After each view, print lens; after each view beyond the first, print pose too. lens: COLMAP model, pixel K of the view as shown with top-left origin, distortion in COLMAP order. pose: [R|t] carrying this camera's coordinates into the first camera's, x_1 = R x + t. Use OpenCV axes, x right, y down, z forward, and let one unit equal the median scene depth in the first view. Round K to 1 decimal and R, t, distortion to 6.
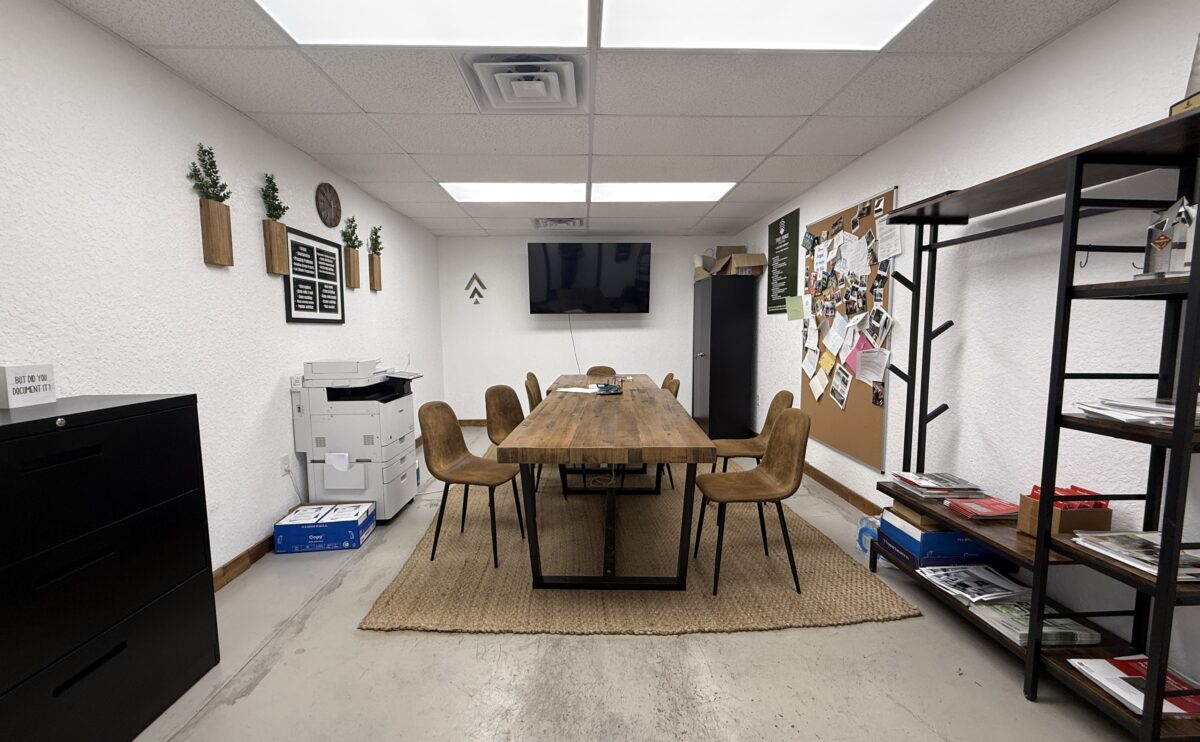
lens RADIAL K [[484.5, 0, 593.1], [0, 484.5, 369.0], [0, 0, 1]] dist [-0.000606, 0.000063]
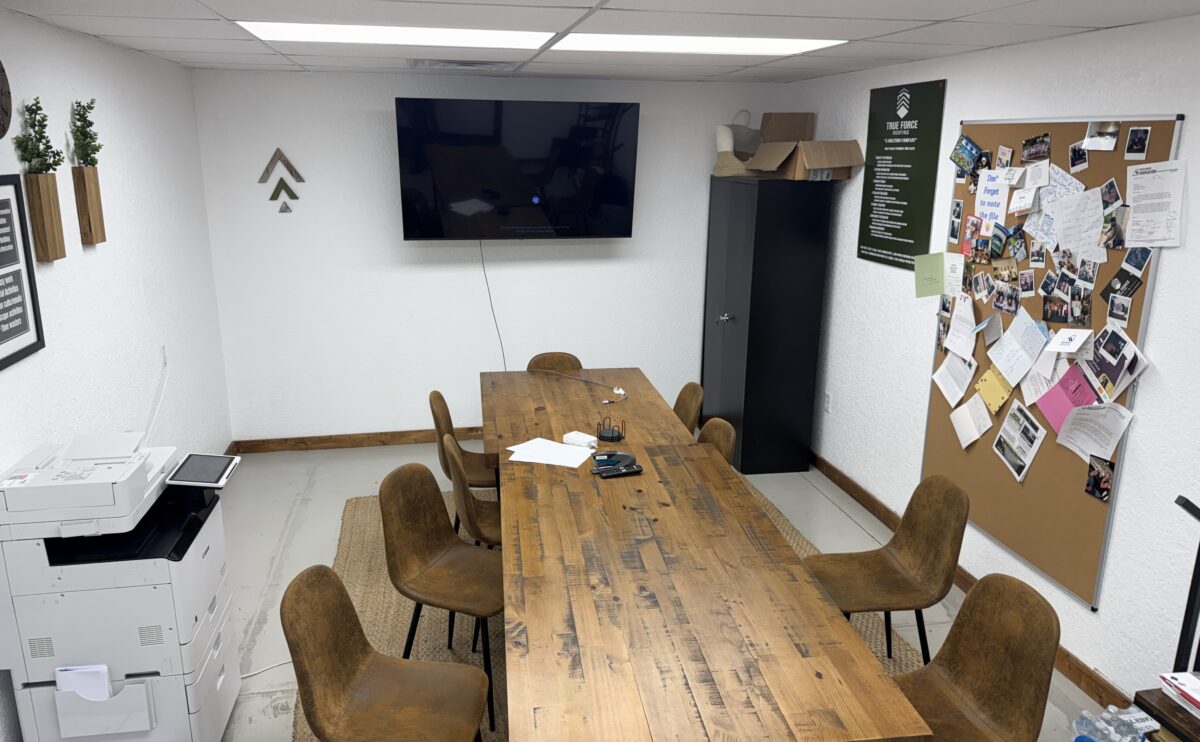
lens RADIAL K [[857.1, 0, 598.4], [0, 857.1, 370.8], [0, 0, 1]] dist [0.031551, -0.045541]
pose [[0.985125, -0.027784, 0.169579, -0.137805], [-0.000823, 0.986068, 0.166343, -0.208589], [-0.171839, -0.164008, 0.971377, 0.119578]]
